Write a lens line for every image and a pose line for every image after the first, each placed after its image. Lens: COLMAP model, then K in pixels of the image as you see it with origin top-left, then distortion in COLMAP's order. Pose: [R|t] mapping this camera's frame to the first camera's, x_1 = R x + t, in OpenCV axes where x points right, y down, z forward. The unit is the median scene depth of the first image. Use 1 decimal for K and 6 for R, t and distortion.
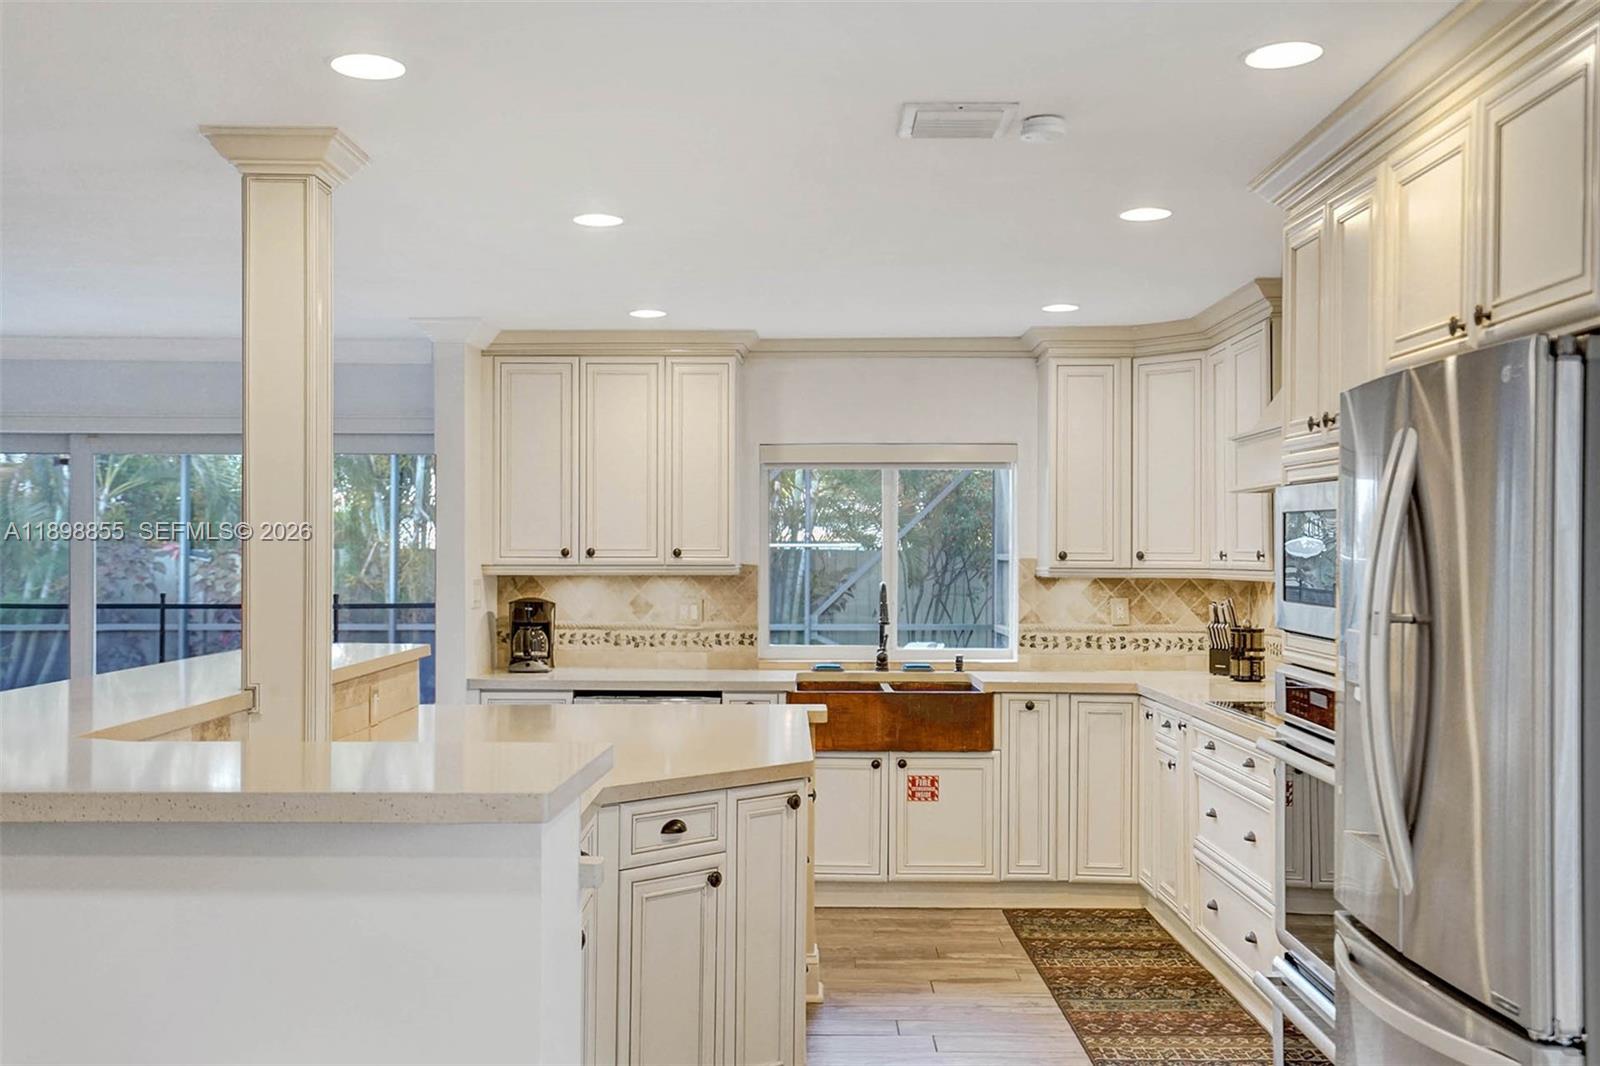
lens RADIAL K [[1611.8, 0, 800.0], [0, 1611.8, 533.0], [0, 0, 1]] dist [0.085653, 0.012240]
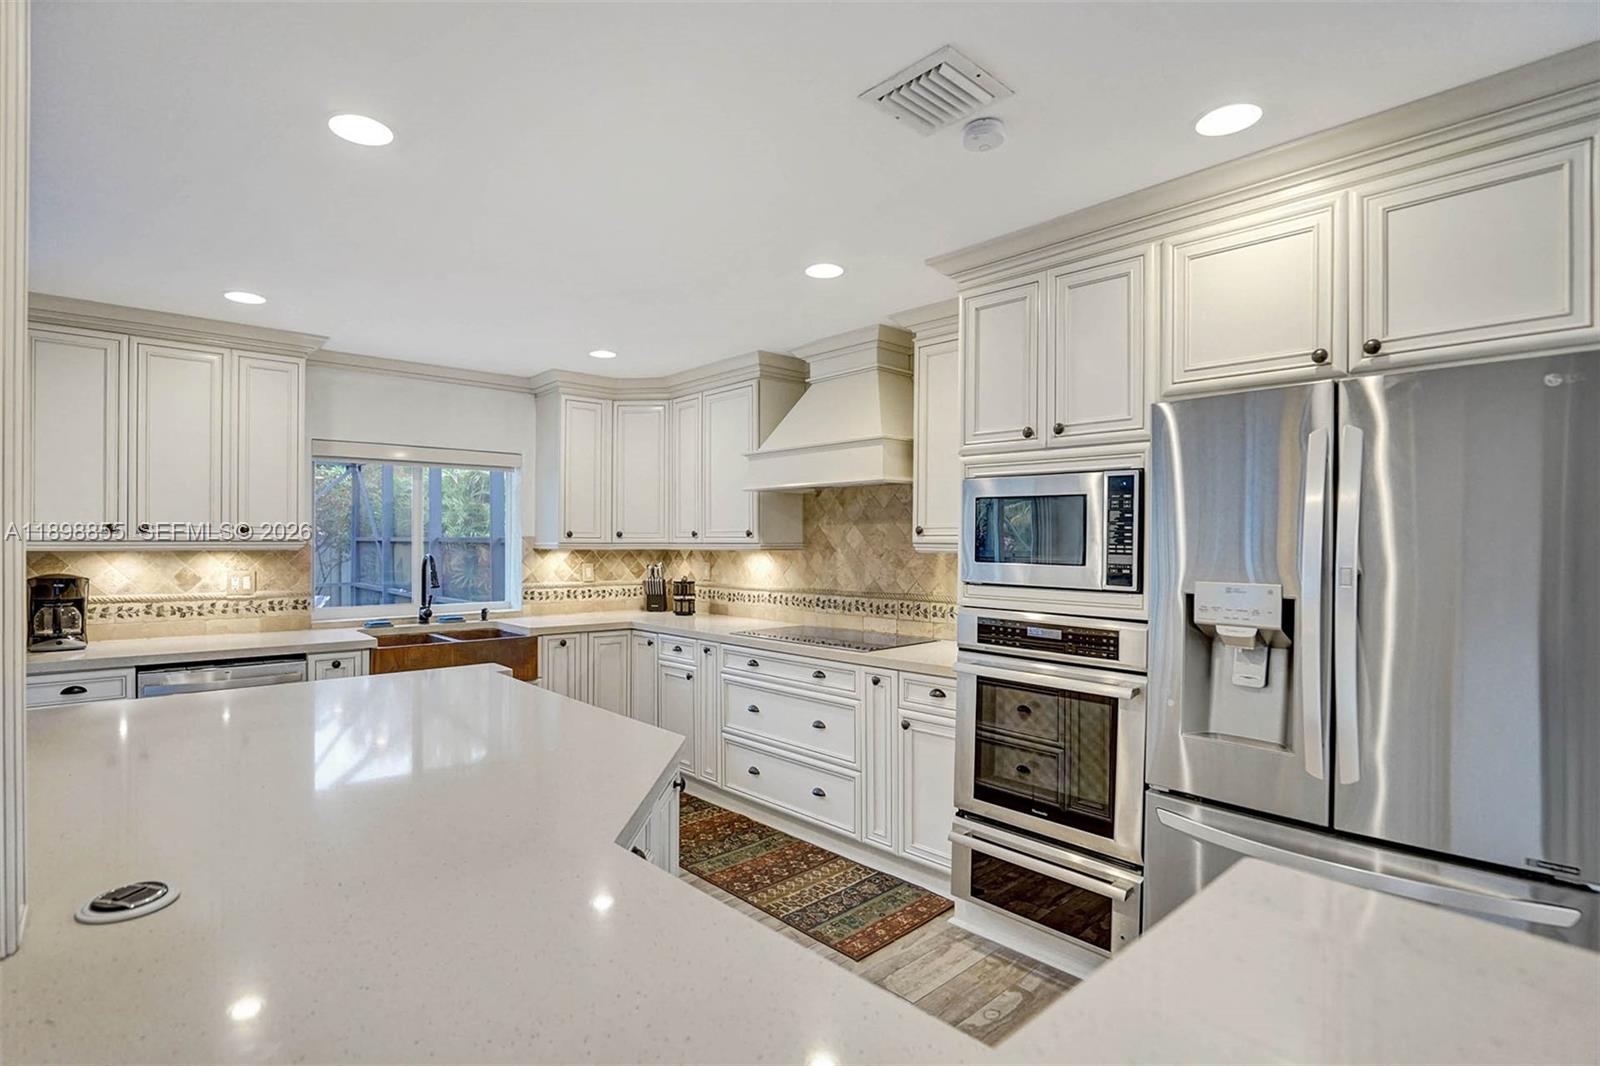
lens RADIAL K [[790.4, 0, 826.7], [0, 790.4, 531.5], [0, 0, 1]] dist [-0.067012, 0.028003]
pose [[0.725830, 0.008003, 0.687828, -0.143181], [-0.008835, 0.999958, -0.002312, 0.011180], [-0.687817, -0.004399, 0.725870, 0.341048]]
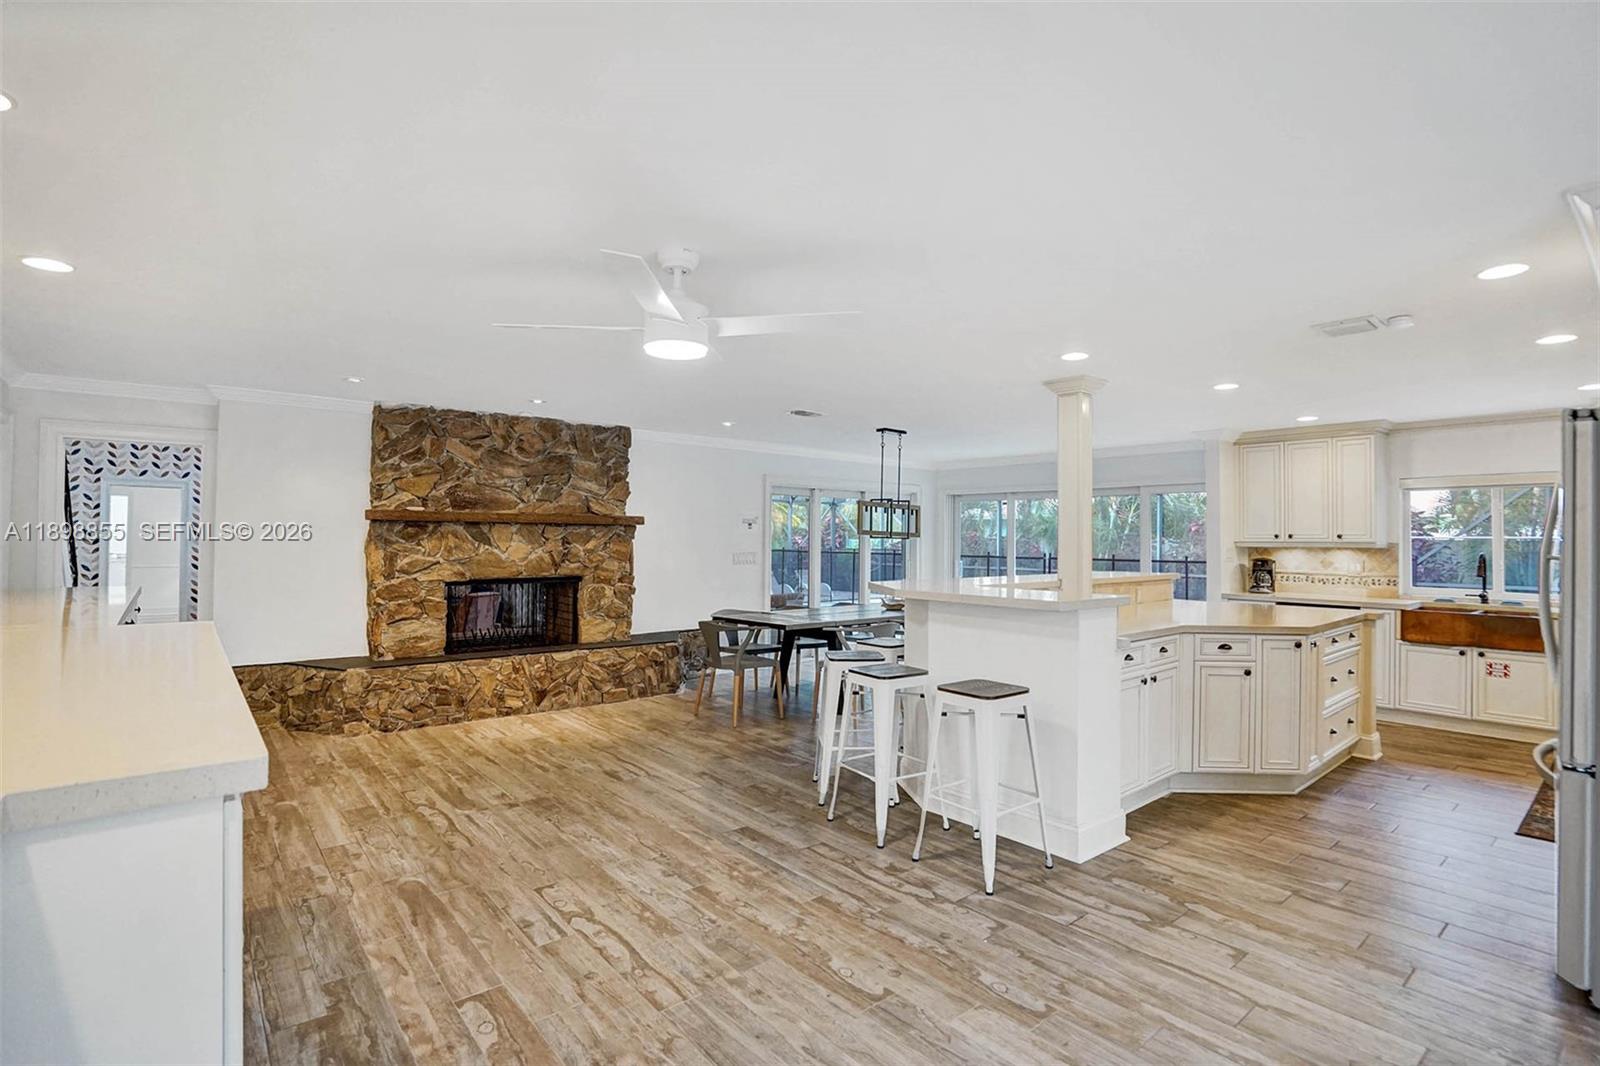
lens RADIAL K [[758.6, 0, 800.0], [0, 758.6, 533.0], [0, 0, 1]] dist [-0.040747, 0.000942]
pose [[0.652714, -0.004004, -0.757594, 0.174377], [0.001753, 0.999991, -0.003775, 0.010325], [0.757602, 0.001136, 0.652715, -0.087606]]
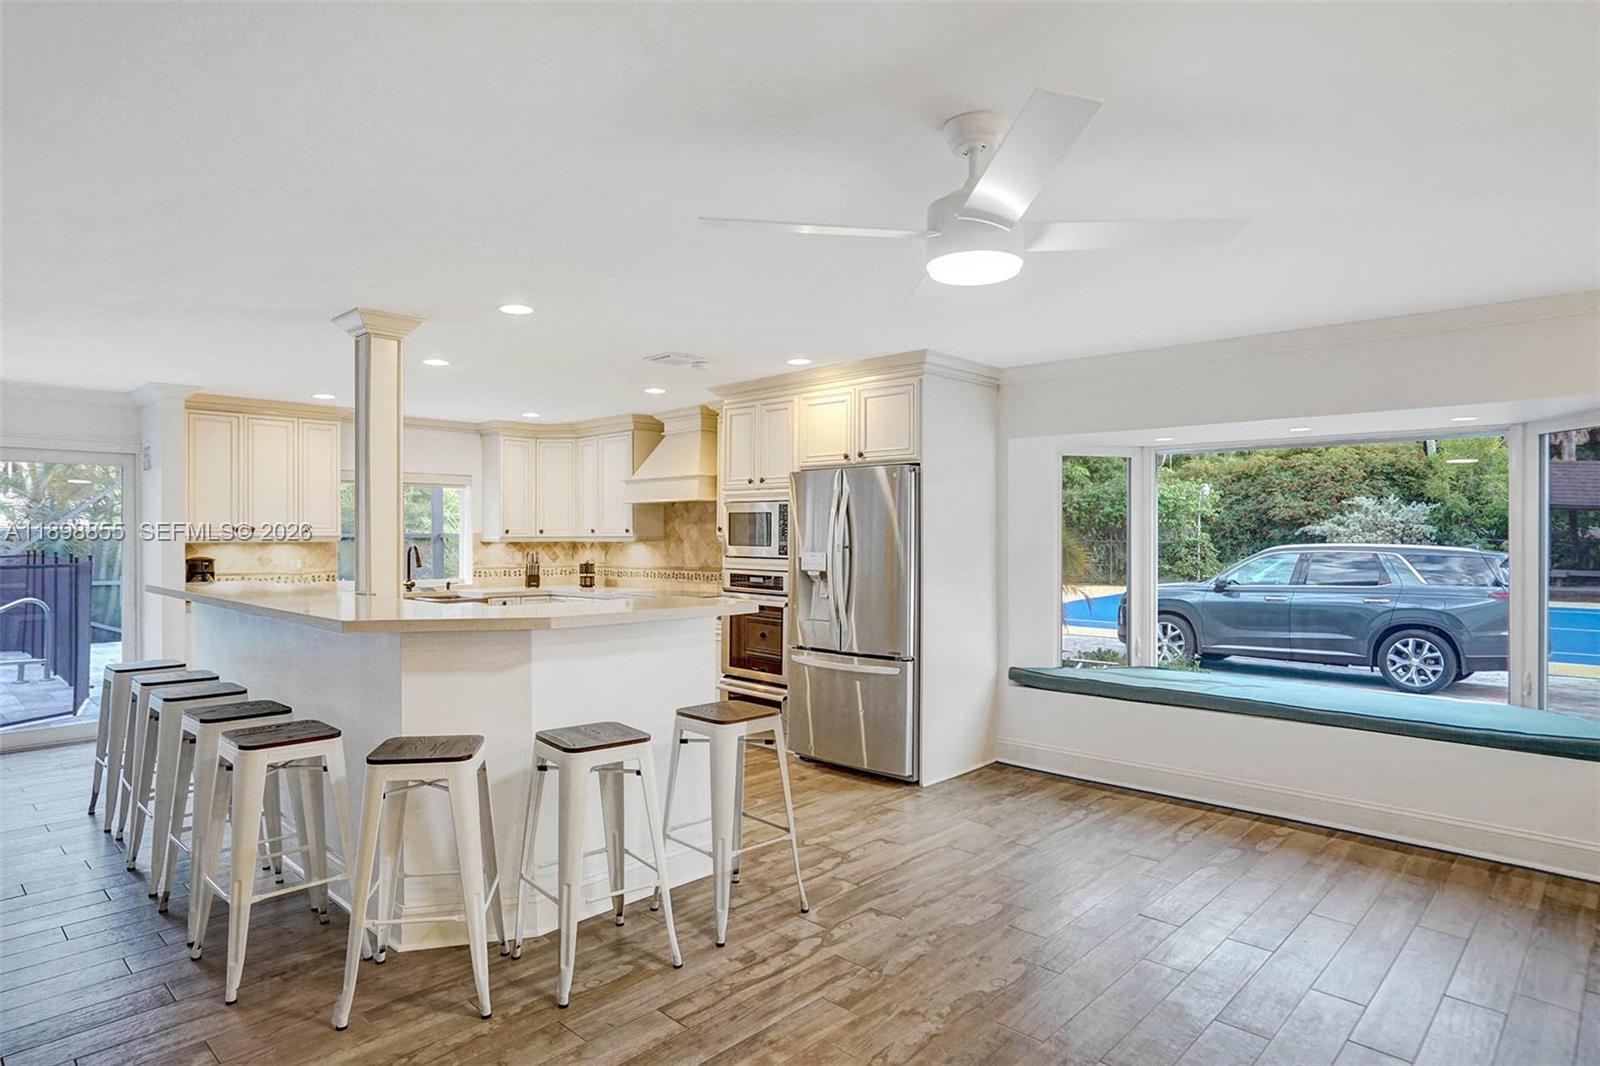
lens RADIAL K [[874.9, 0, 819.8], [0, 874.9, 533.8], [0, 0, 1]] dist [-0.036745, 0.001730]
pose [[0.680829, -0.001102, 0.732442, -0.374866], [-0.005668, 0.999961, 0.006773, 0.007259], [-0.732421, -0.008763, 0.680796, -0.053637]]
